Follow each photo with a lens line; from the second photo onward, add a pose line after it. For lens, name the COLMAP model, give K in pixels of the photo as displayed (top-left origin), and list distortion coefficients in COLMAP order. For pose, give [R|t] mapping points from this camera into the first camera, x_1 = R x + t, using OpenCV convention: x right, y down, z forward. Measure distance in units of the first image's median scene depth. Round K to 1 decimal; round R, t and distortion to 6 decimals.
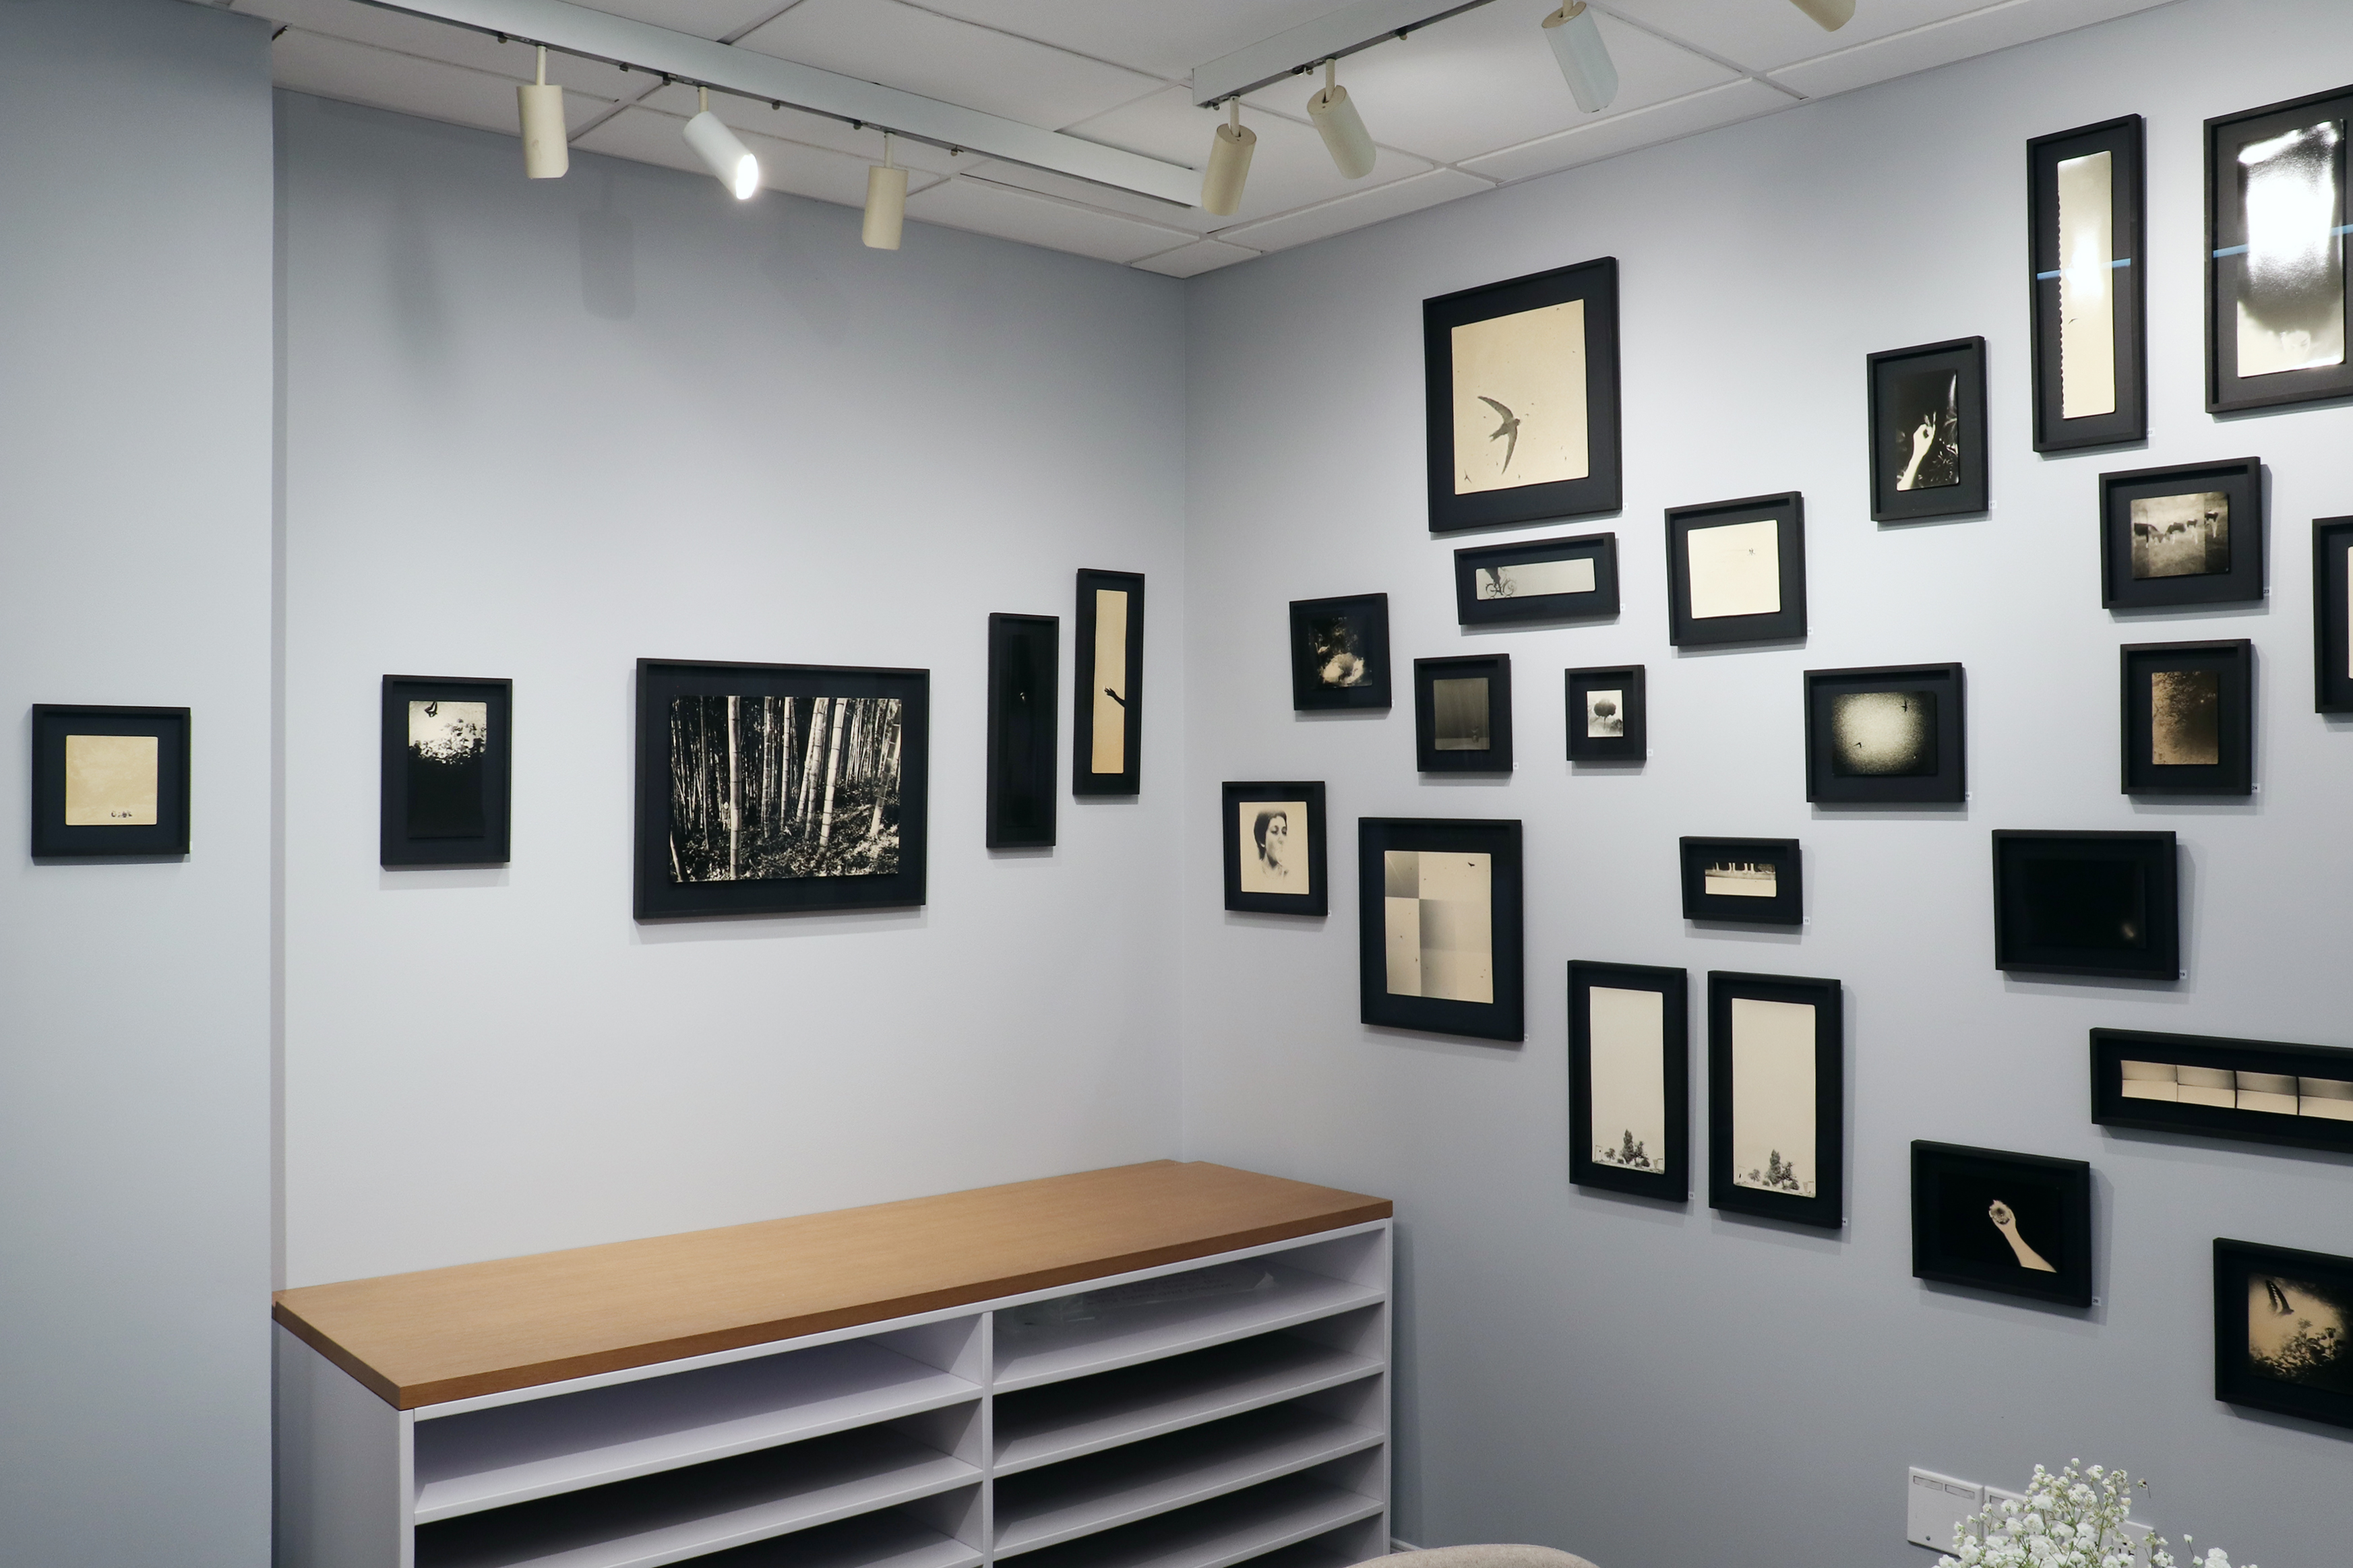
lens RADIAL K [[2012.7, 0, 1176.5], [0, 2012.7, 784.0], [0, 0, 1]] dist [-0.121895, 0.120863]
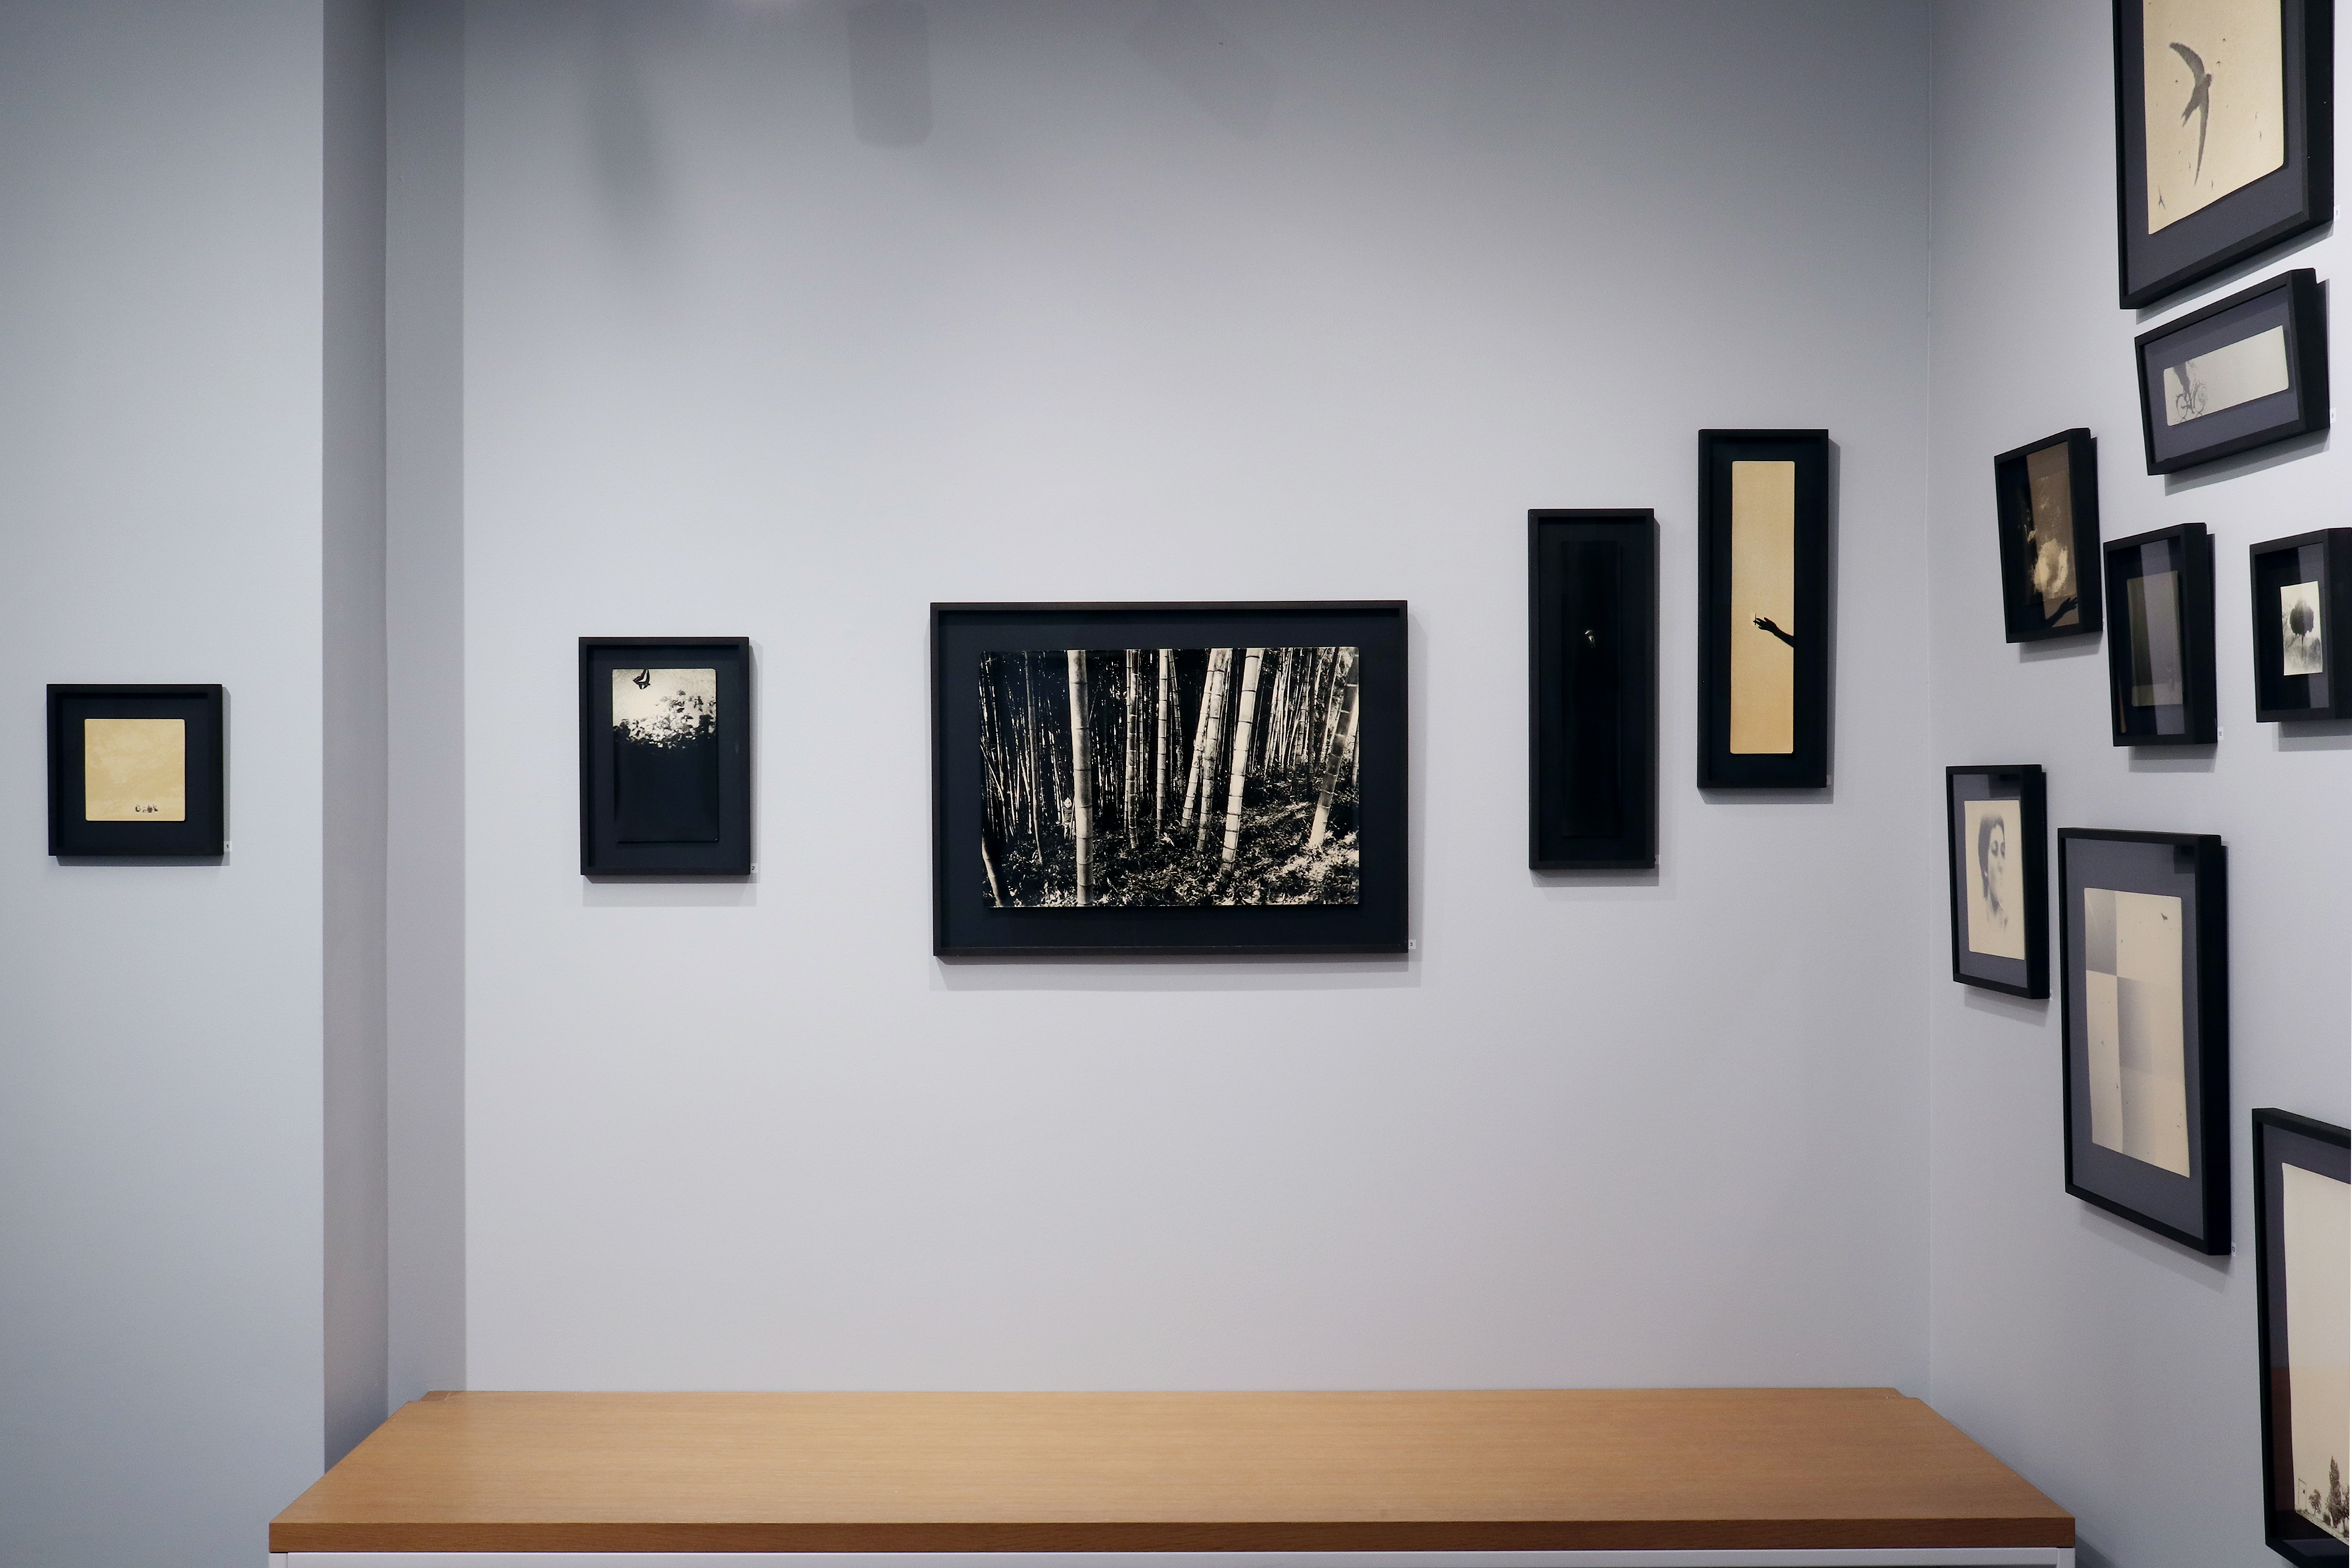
lens RADIAL K [[2689.8, 0, 1176.0], [0, 2689.8, 784.0], [0, 0, 1]] dist [0.002702, 0.031353]
pose [[0.766954, -0.001272, -0.641701, 0.429182], [0.002435, 0.999997, 0.000929, 0.003235], [0.641698, -0.002275, 0.766954, 0.286959]]
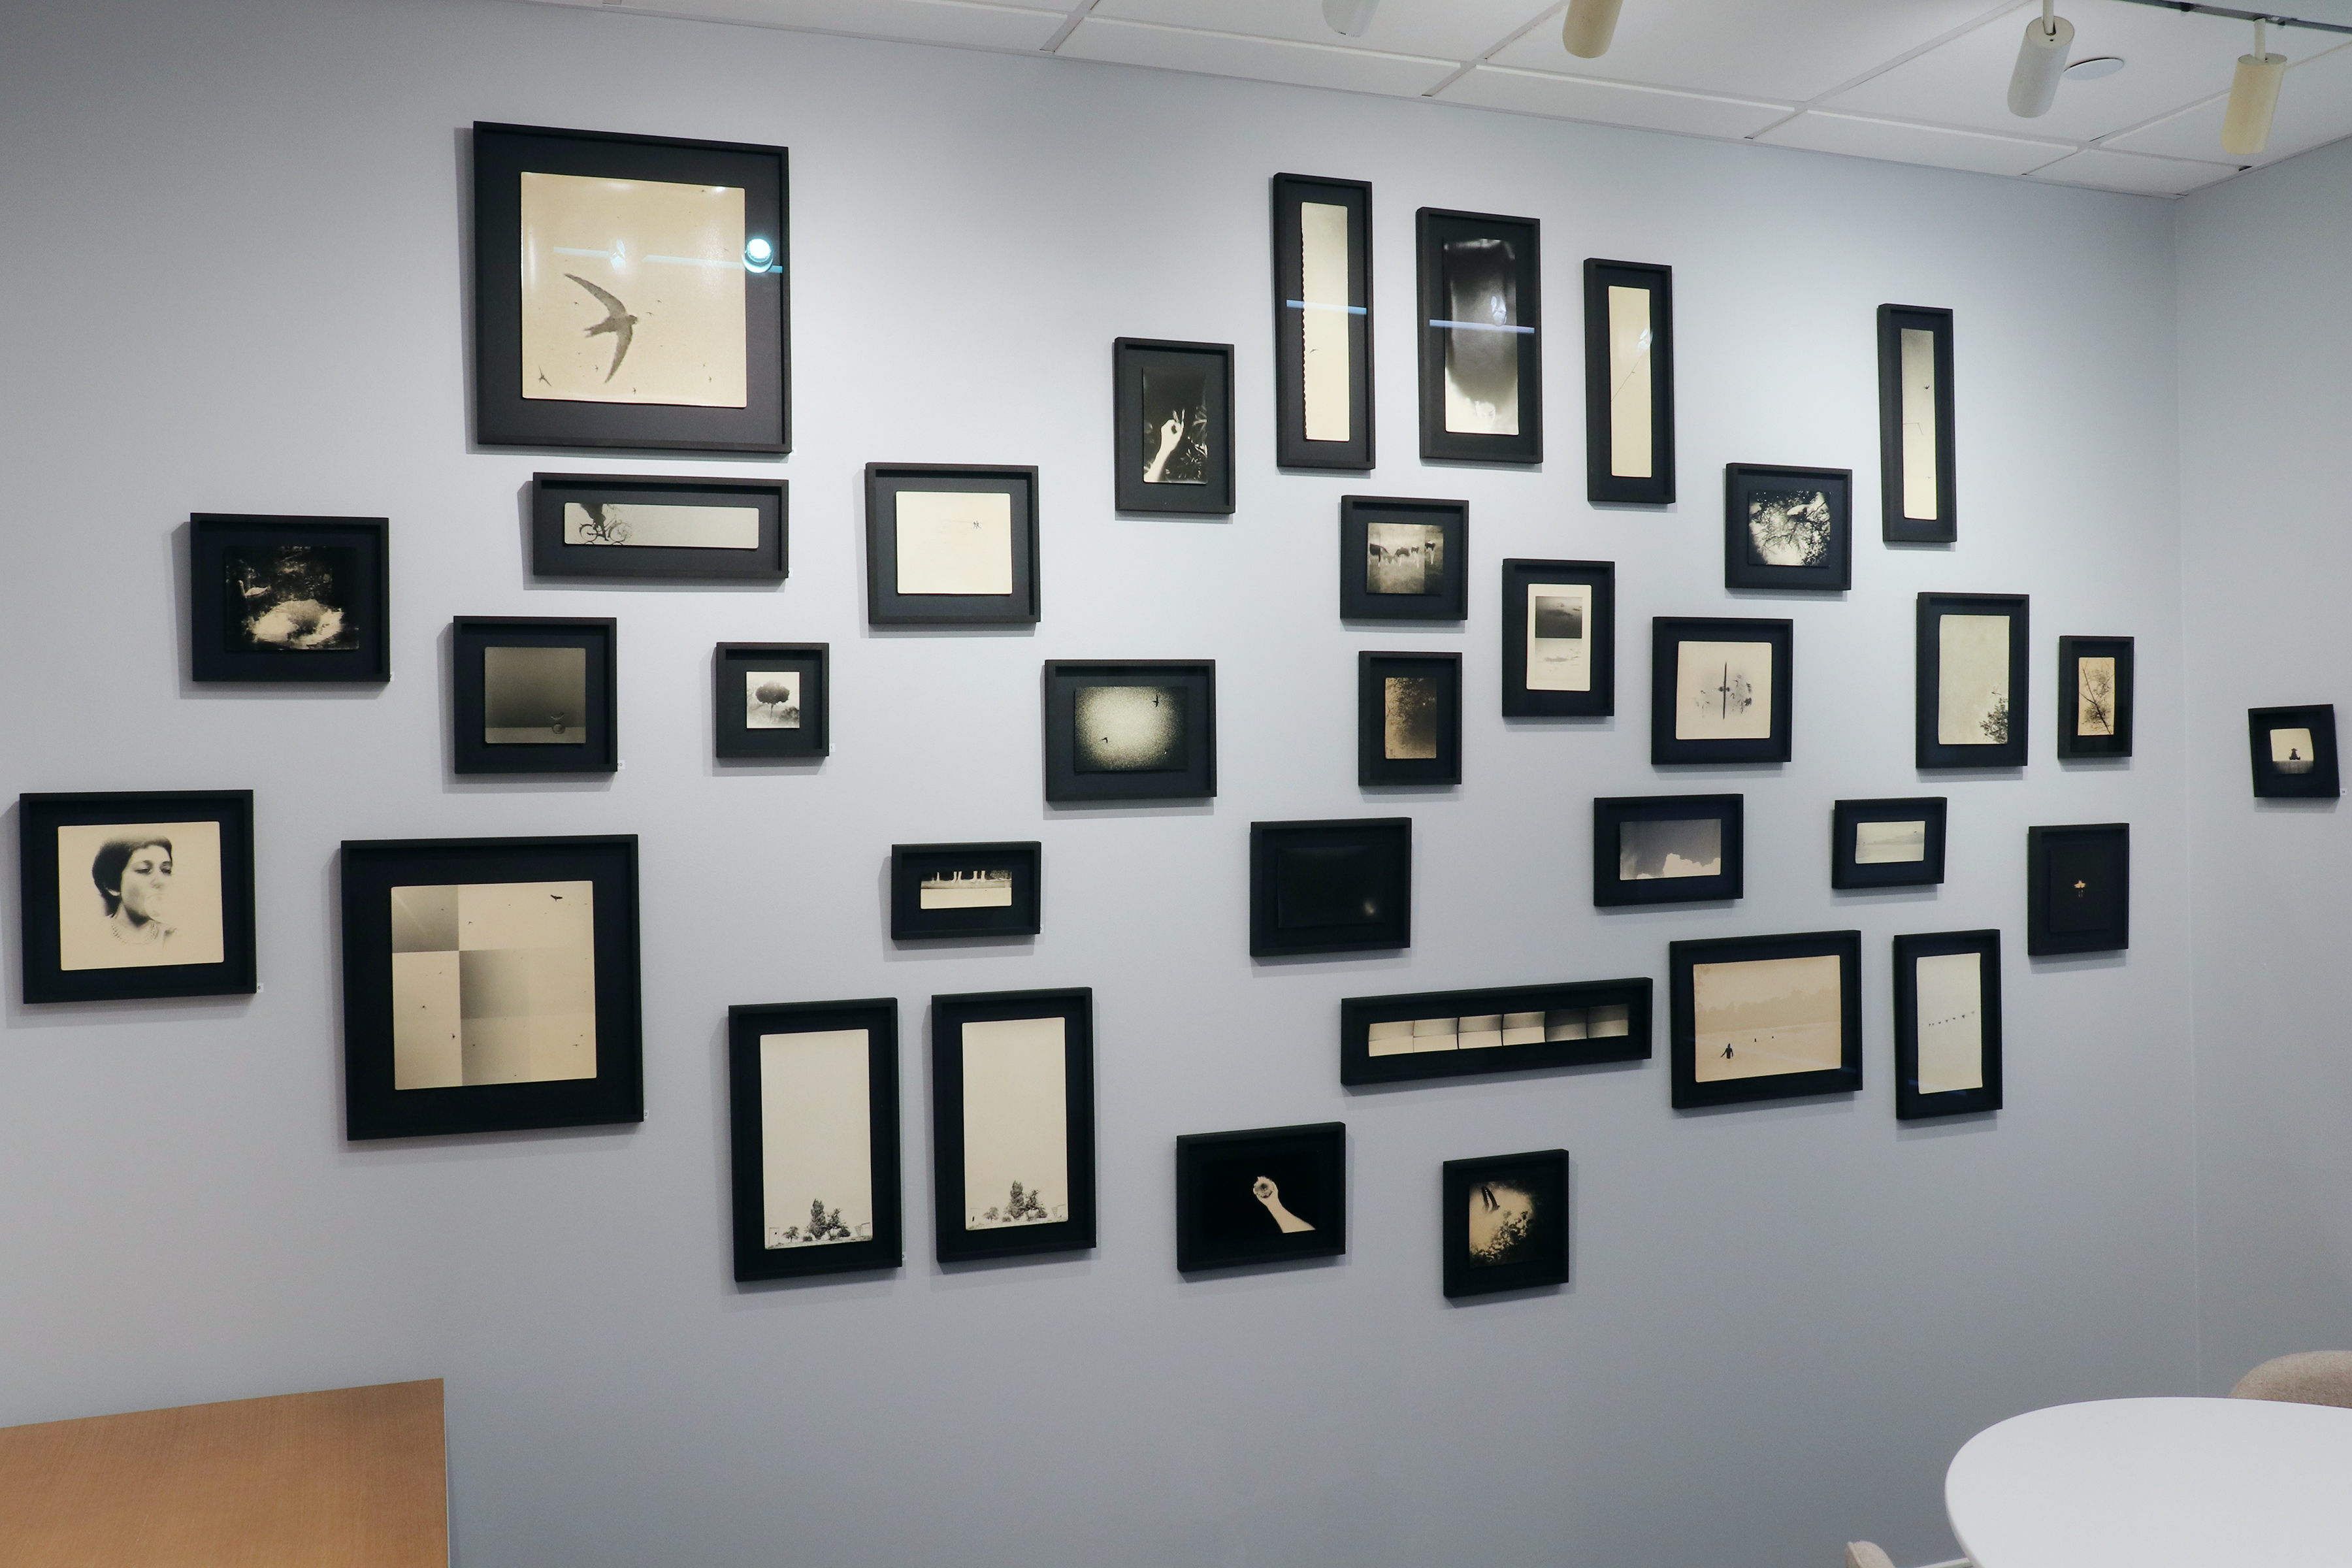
lens RADIAL K [[2012.1, 0, 1176.0], [0, 2012.1, 784.0], [0, 0, 1]] dist [-0.121895, 0.120863]
pose [[0.351222, -0.008984, 0.936249, -0.489142], [0.015303, 0.999875, 0.003854, -0.001312], [-0.936167, 0.012974, 0.351316, 0.550523]]
